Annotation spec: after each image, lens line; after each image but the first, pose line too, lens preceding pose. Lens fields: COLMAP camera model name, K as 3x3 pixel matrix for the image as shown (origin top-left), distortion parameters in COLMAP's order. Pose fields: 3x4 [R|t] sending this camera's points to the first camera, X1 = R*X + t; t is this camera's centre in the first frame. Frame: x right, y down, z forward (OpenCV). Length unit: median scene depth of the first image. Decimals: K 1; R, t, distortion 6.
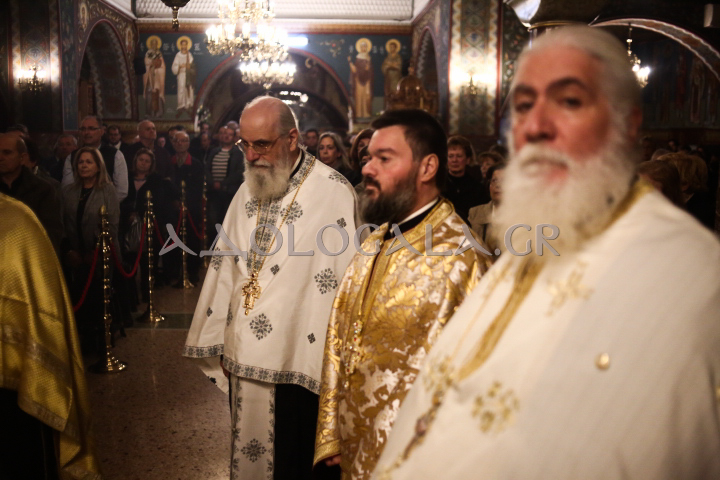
lens RADIAL K [[707.4, 0, 367.1], [0, 707.4, 239.7], [0, 0, 1]] dist [-0.098902, 0.000000]
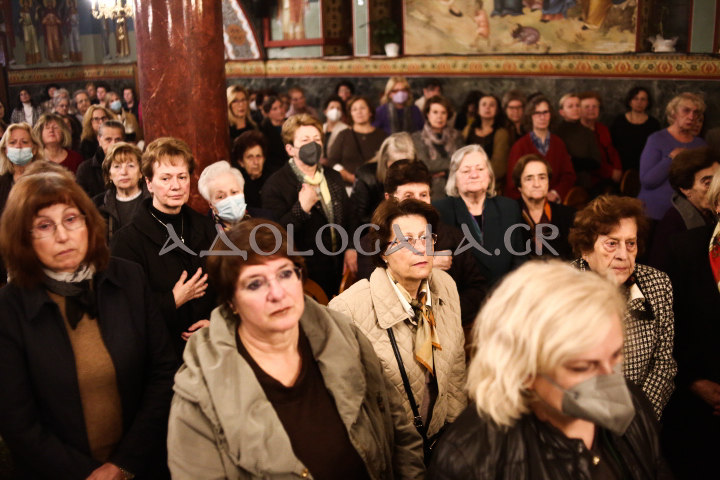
lens RADIAL K [[707.4, 0, 372.5], [0, 707.4, 223.6], [0, 0, 1]] dist [-0.098902, 0.000000]
pose [[0.623570, -0.223560, 0.749120, -0.067667], [0.157019, 0.974528, 0.160126, -0.056714], [-0.765837, 0.017776, 0.642789, 0.220992]]
